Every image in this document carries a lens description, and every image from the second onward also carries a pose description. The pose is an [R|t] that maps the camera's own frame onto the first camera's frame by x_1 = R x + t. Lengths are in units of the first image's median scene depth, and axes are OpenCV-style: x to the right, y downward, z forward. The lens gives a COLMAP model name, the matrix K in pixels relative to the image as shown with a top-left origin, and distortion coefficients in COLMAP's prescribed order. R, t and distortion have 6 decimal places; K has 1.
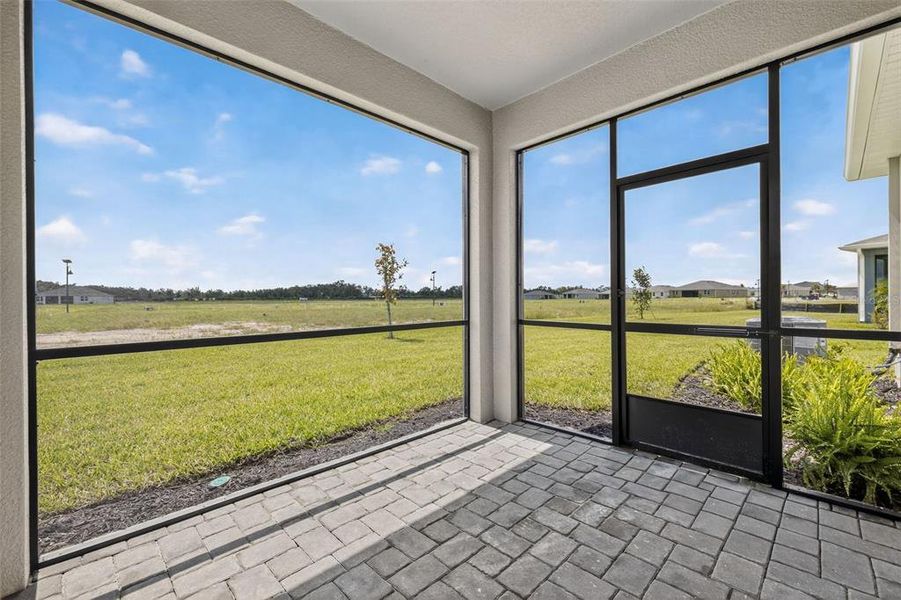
lens RADIAL K [[377.4, 0, 446.4], [0, 377.4, 299.0], [0, 0, 1]] dist [0.001181, 0.000064]
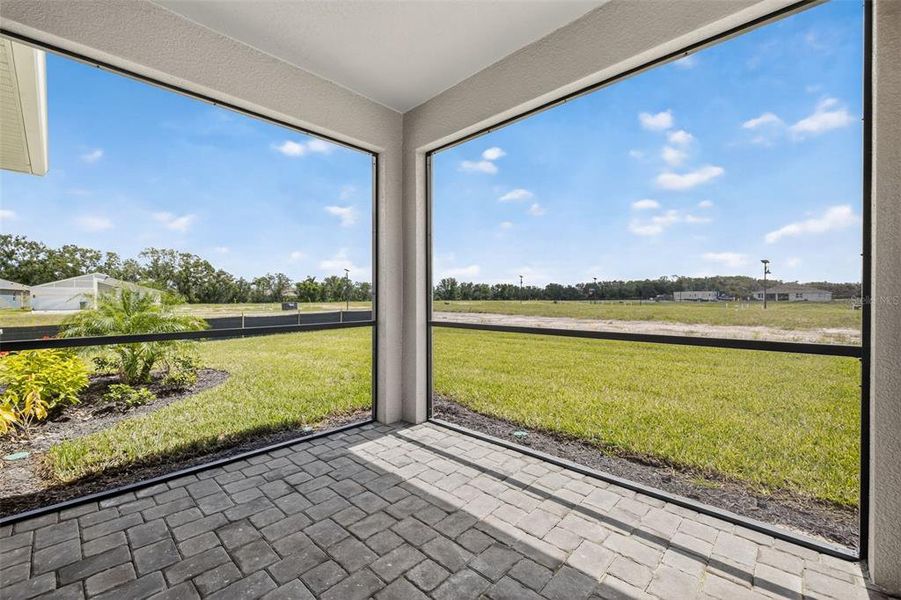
lens RADIAL K [[377.4, 0, 446.4], [0, 377.4, 299.0], [0, 0, 1]] dist [0.001181, 0.000064]
pose [[0.034323, 0.011373, -0.999346, 0.739396], [-0.004086, 0.999928, 0.011239, -0.008167], [0.999402, 0.003697, 0.034367, 0.705738]]
